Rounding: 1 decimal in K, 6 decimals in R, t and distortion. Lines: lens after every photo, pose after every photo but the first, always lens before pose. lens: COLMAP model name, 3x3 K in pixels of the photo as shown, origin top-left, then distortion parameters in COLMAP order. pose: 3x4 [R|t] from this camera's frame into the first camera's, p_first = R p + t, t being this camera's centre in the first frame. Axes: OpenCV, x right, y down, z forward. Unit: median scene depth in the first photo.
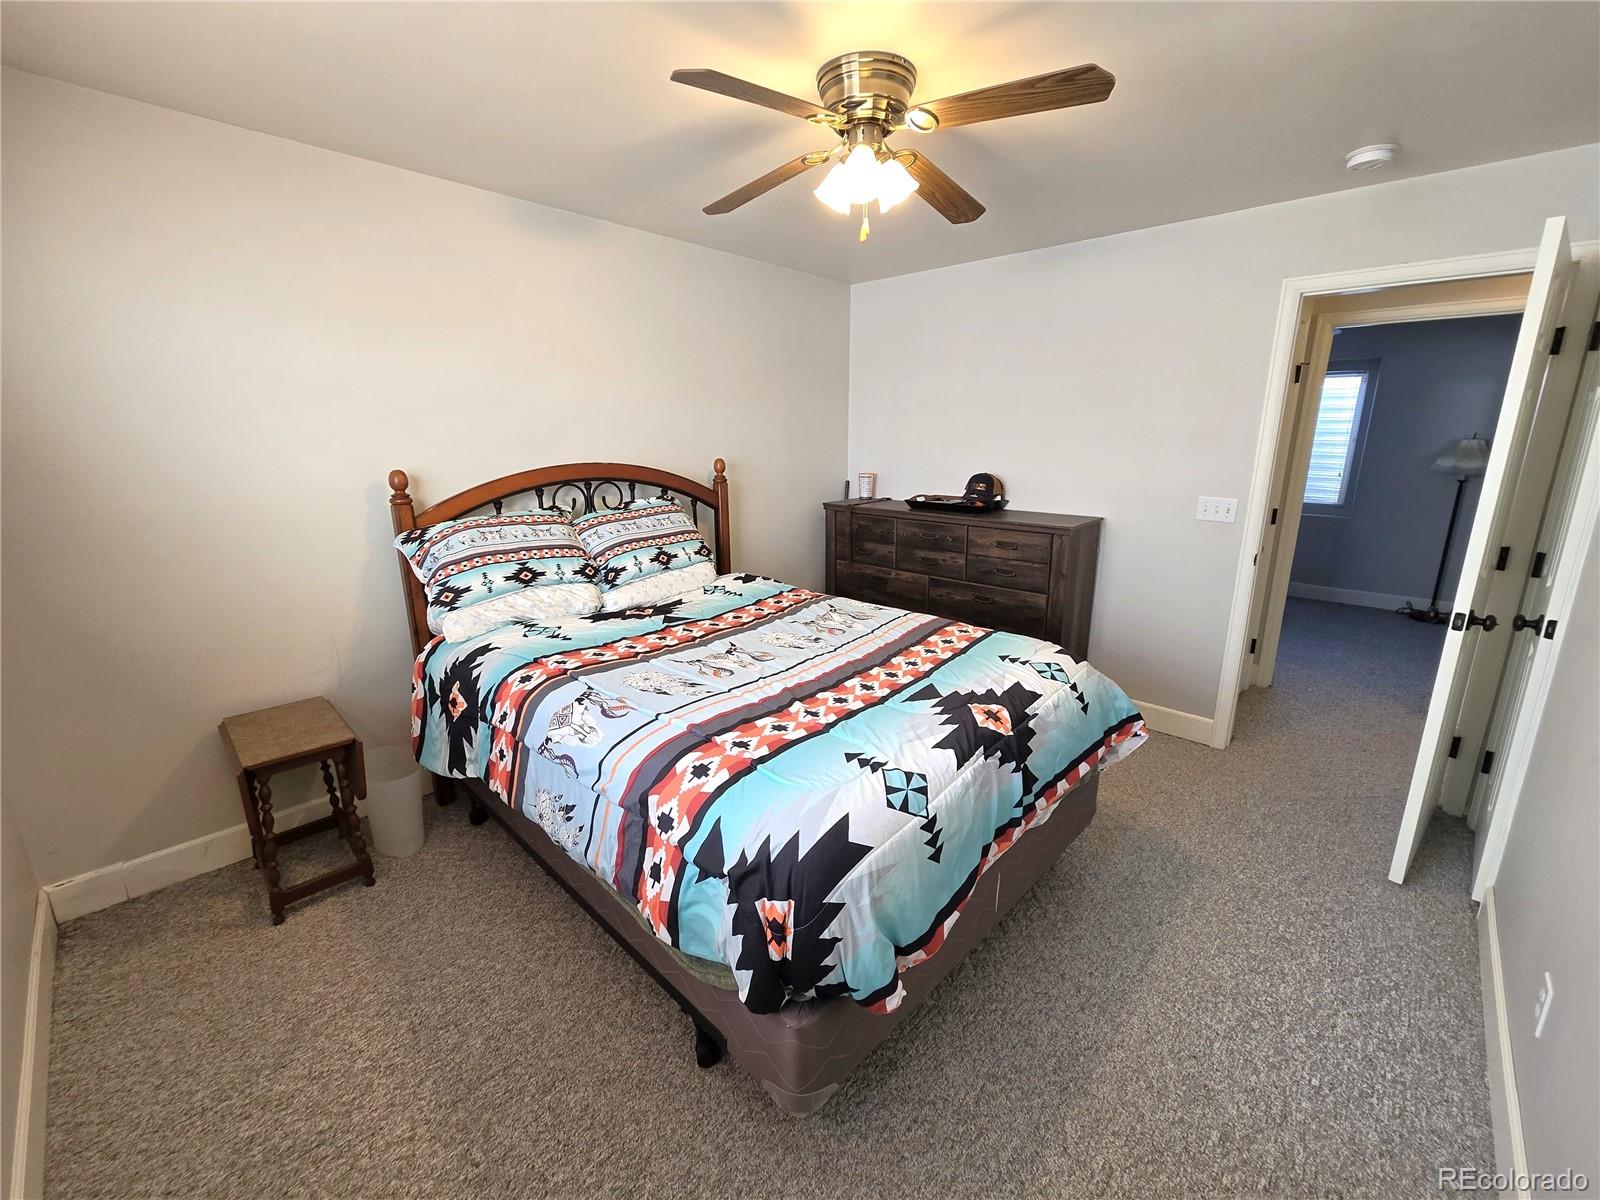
lens RADIAL K [[662.3, 0, 801.8], [0, 662.3, 592.2], [0, 0, 1]] dist [0.000167, 0.000442]
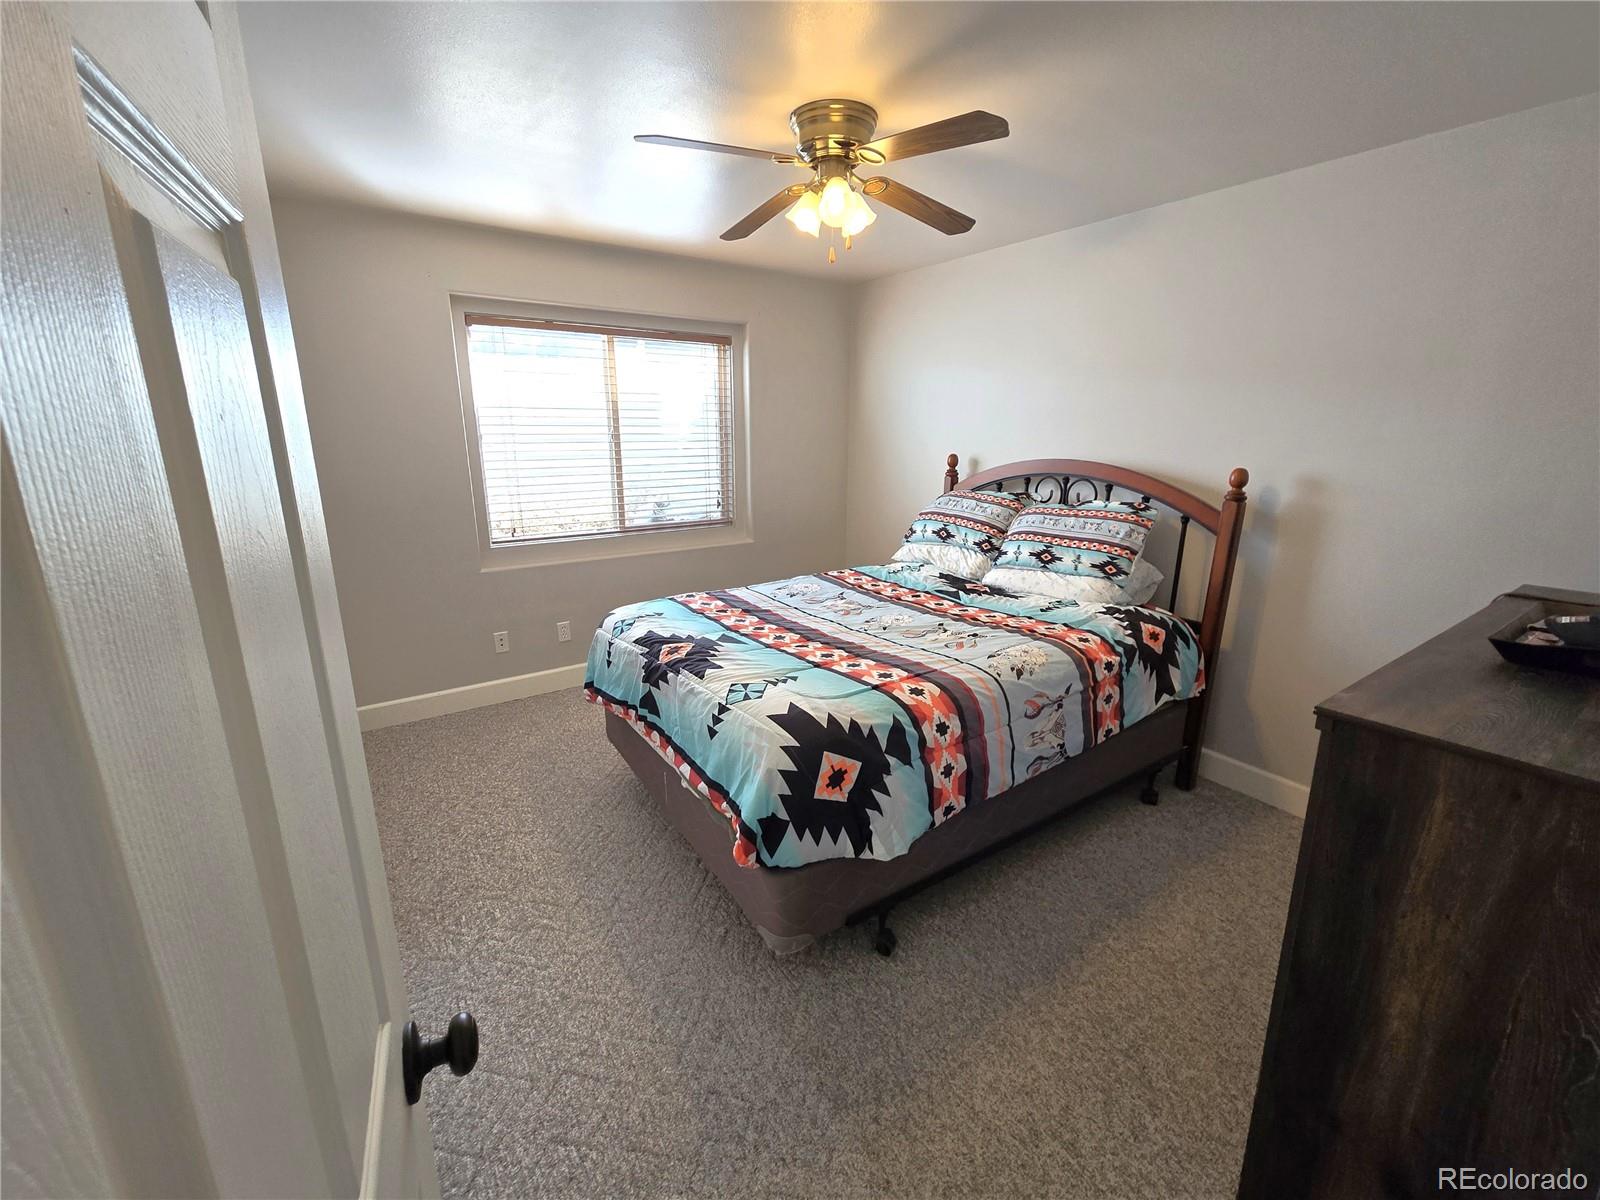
lens RADIAL K [[641.5, 0, 798.8], [0, 641.5, 590.6], [0, 0, 1]] dist [-0.002300, -0.000029]
pose [[-0.217285, 0.238478, -0.946528, 0.939774], [-0.233545, 0.928830, 0.287632, -0.228369], [0.947757, 0.283555, -0.146125, 0.933310]]
